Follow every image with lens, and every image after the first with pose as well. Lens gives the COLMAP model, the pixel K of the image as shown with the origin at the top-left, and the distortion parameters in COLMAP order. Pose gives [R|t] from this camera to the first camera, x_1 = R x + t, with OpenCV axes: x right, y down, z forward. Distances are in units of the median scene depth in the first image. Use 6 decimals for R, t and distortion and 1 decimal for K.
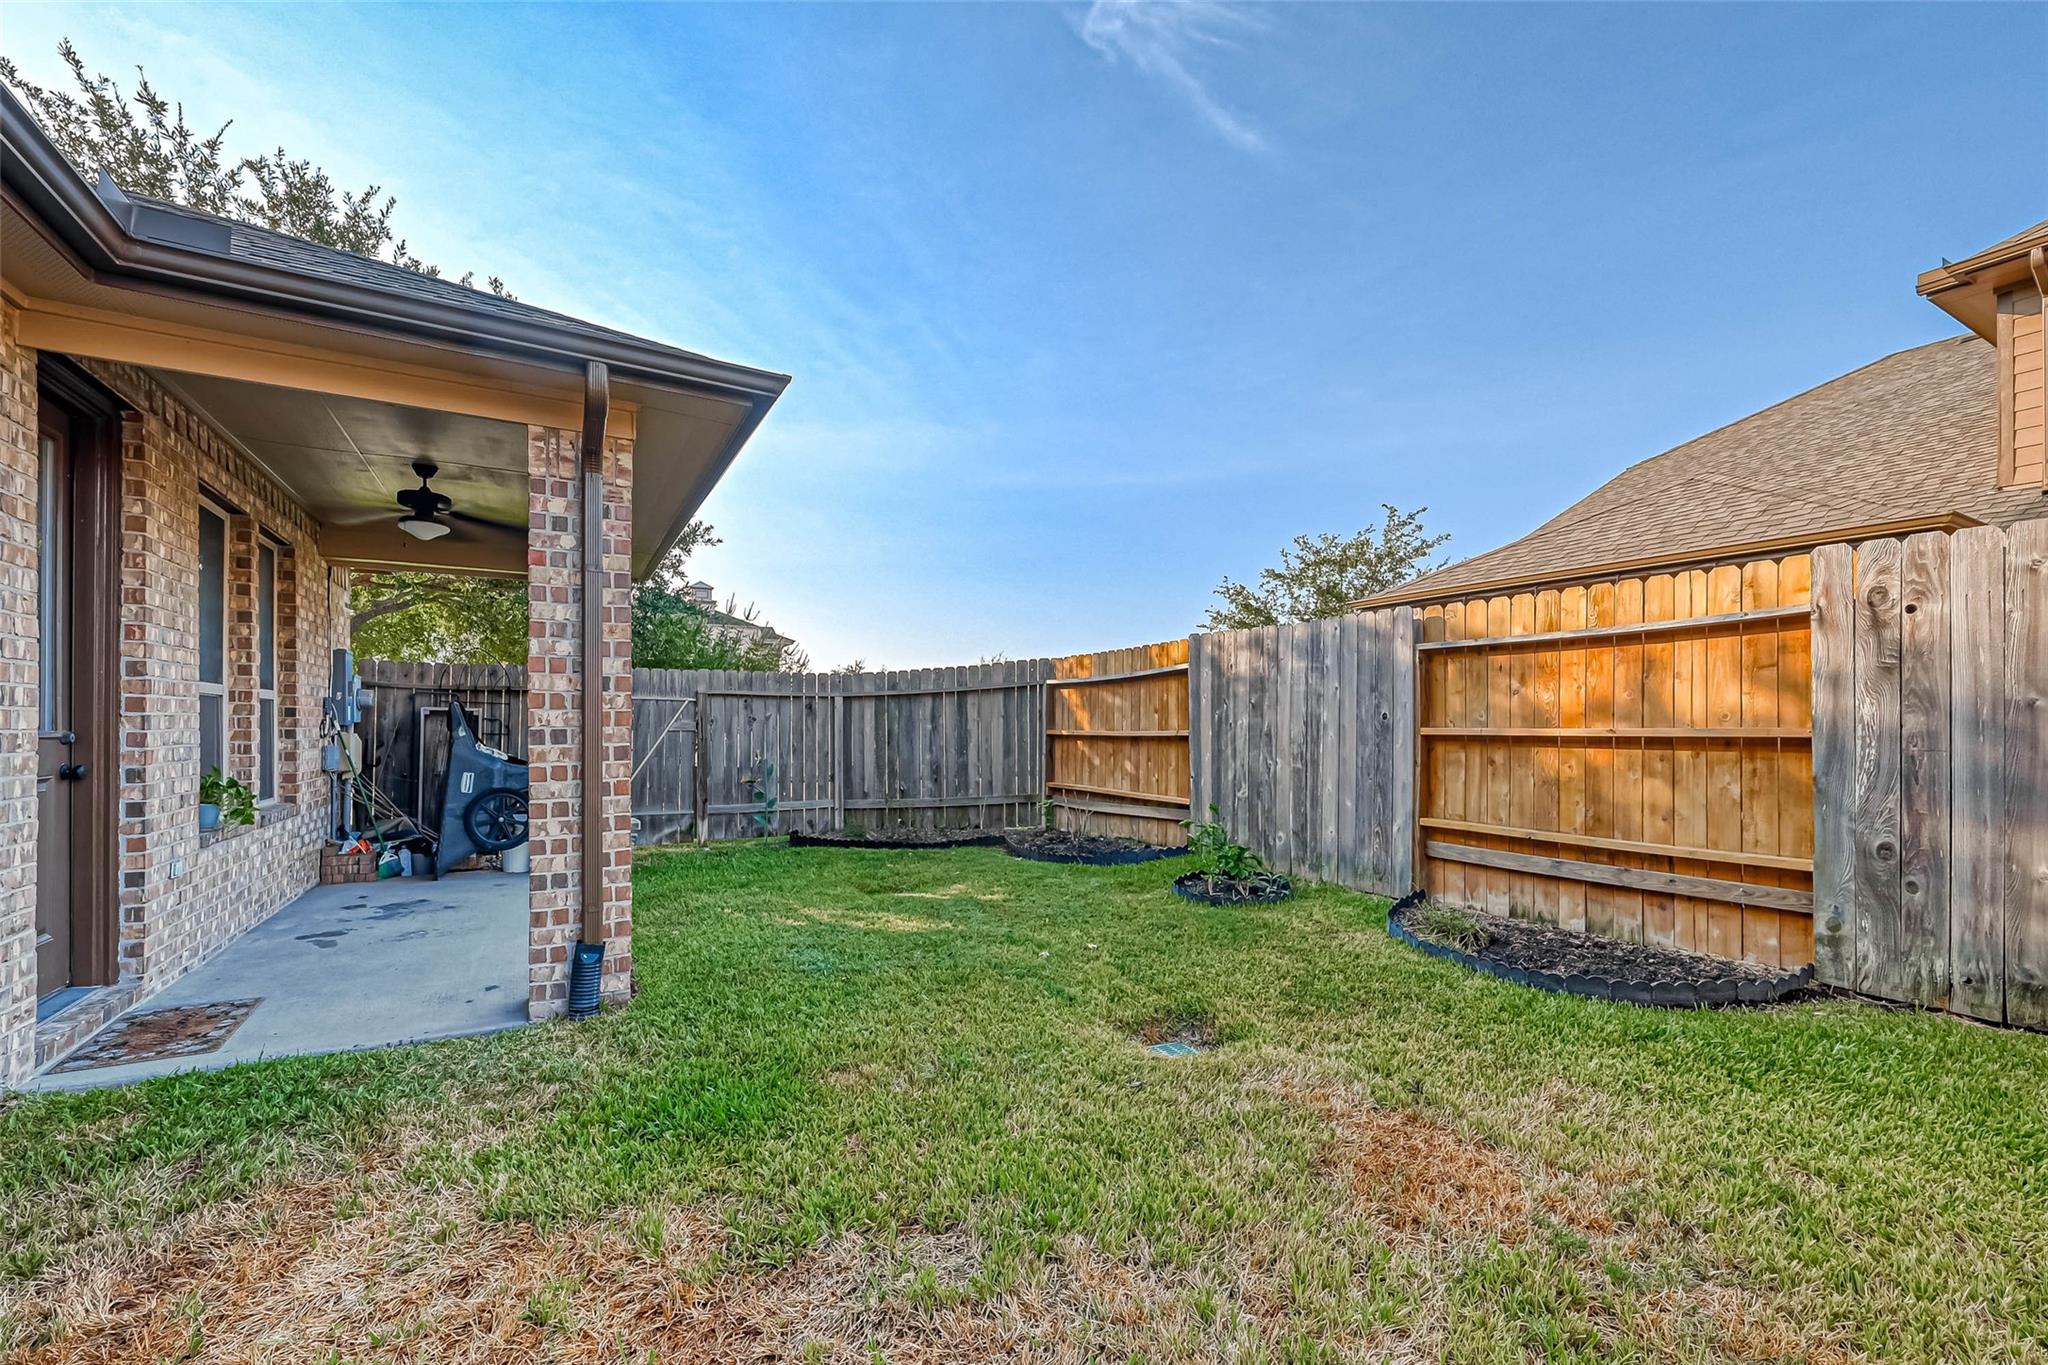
lens RADIAL K [[839.1, 0, 992.0], [0, 839.1, 724.5], [0, 0, 1]] dist [-0.002294, 0.000314]
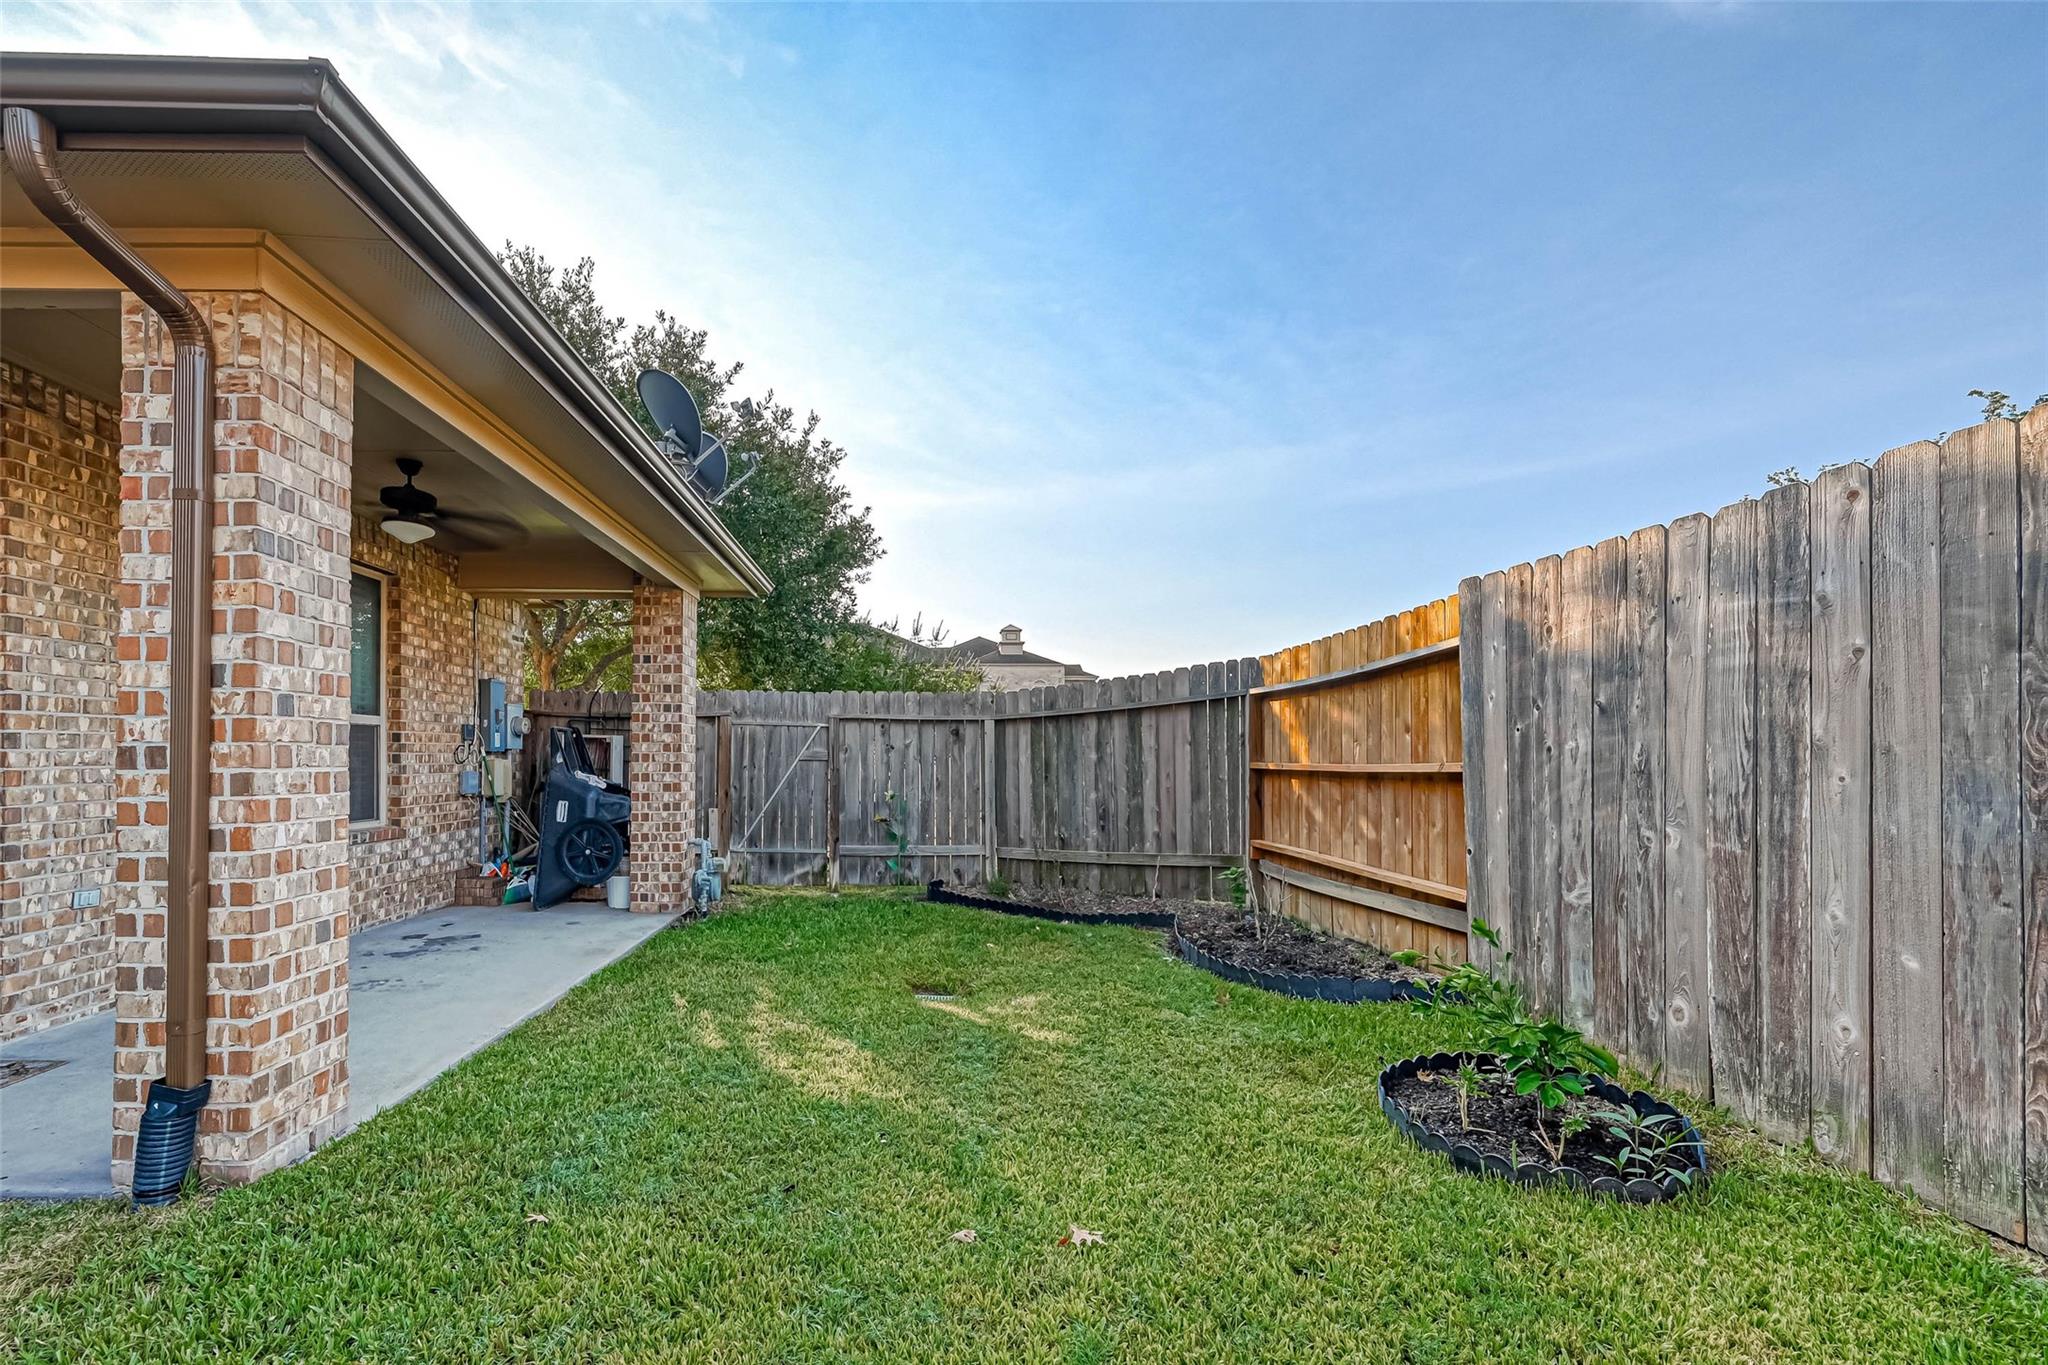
lens RADIAL K [[805.0, 0, 911.9], [0, 805.0, 741.9], [0, 0, 1]] dist [0.003010, -0.000065]
pose [[0.886163, -0.003619, -0.463359, 0.153257], [-0.006327, 0.999782, -0.019909, 0.005773], [0.463330, 0.020574, 0.885947, 0.365553]]
